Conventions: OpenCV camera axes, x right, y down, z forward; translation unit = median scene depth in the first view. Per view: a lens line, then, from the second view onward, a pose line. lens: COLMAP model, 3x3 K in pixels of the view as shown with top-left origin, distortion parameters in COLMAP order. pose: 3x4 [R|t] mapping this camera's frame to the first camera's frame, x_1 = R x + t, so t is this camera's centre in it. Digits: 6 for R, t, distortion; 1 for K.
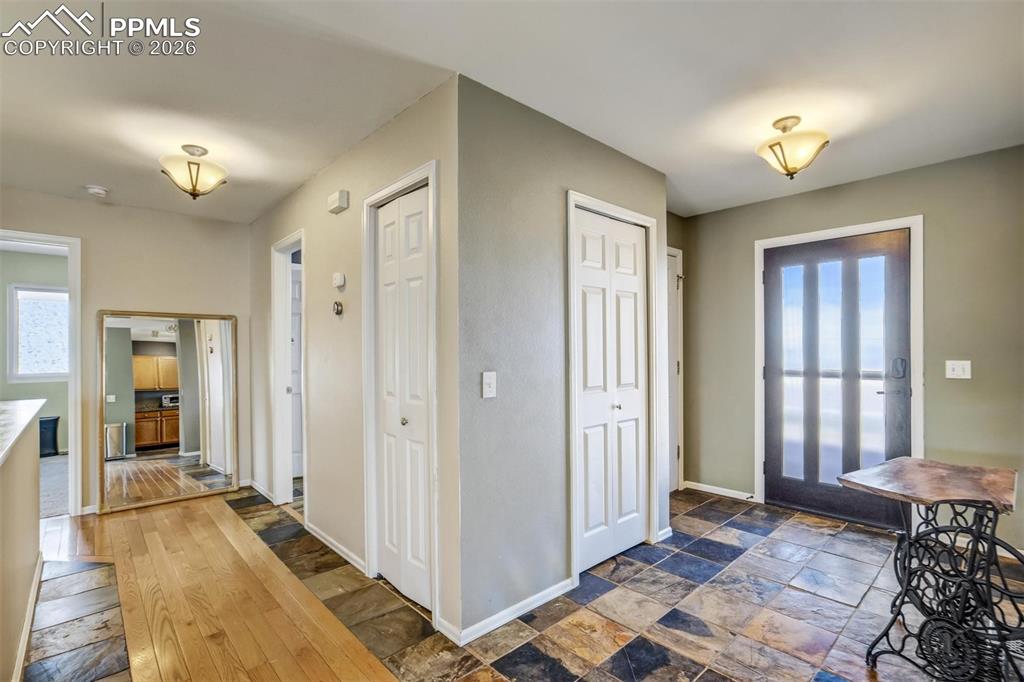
lens RADIAL K [[471.4, 0, 508.1], [0, 471.4, 346.0], [0, 0, 1]] dist [-0.024974, 0.000970]
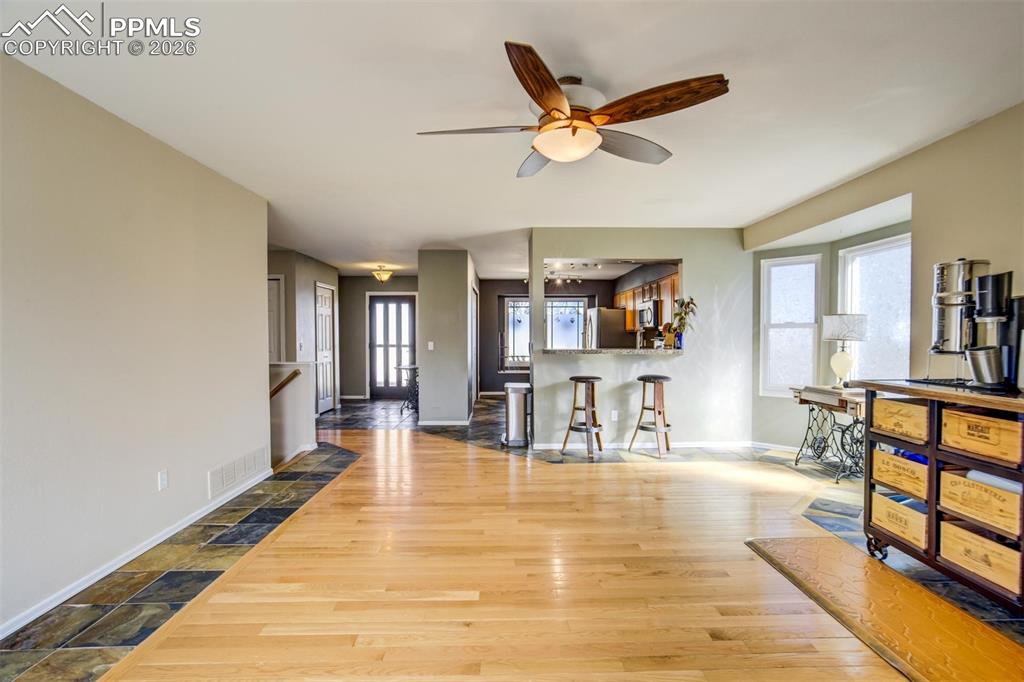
lens RADIAL K [[471.4, 0, 508.1], [0, 471.4, 346.0], [0, 0, 1]] dist [-0.024974, 0.000970]
pose [[0.661580, -0.011476, 0.749787, -0.898852], [-0.006334, 0.999762, 0.020892, -0.000808], [-0.749848, -0.018571, 0.661349, -1.289226]]
